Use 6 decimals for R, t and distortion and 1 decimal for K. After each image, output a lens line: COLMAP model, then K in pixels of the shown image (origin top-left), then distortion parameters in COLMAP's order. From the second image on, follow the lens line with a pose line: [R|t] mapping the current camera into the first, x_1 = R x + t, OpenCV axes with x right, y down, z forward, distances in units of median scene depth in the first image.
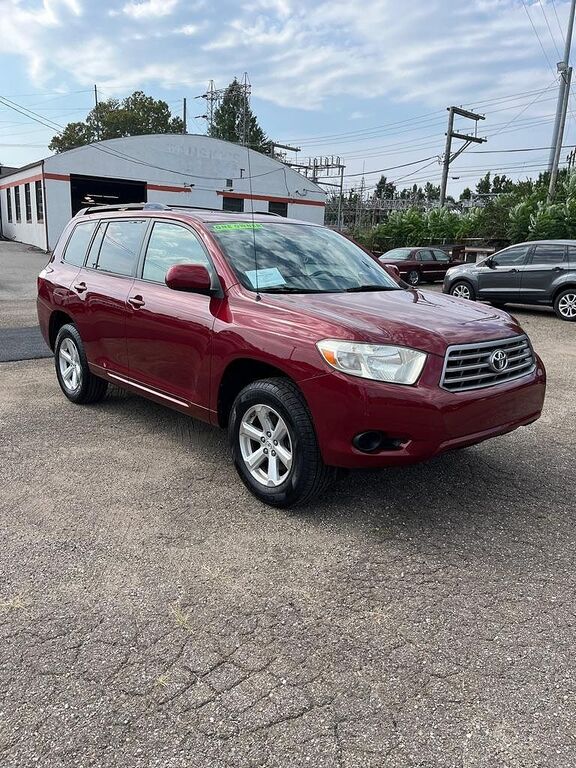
lens RADIAL K [[572.6, 0, 288.0], [0, 572.6, 384.0], [0, 0, 1]] dist [0.000223, -0.000106]
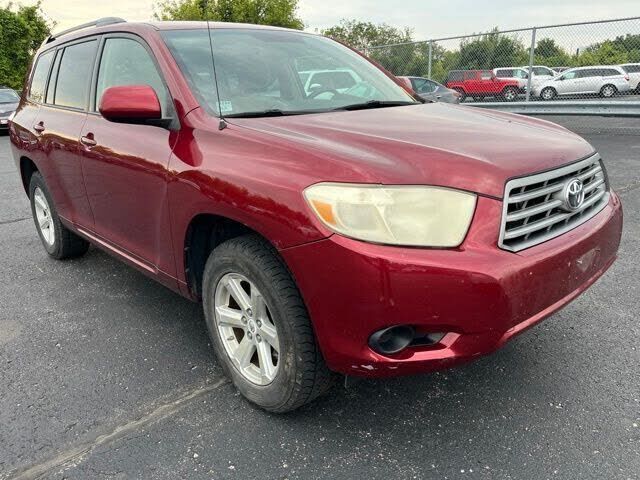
lens RADIAL K [[501.5, 0, 337.6], [0, 501.5, 264.9], [0, 0, 1]] dist [0.167272, 0.000031]
pose [[0.995131, -0.071698, 0.067626, 0.041827], [0.064787, 0.992939, 0.099370, -0.039149], [-0.074274, -0.094505, 0.992750, 0.408008]]
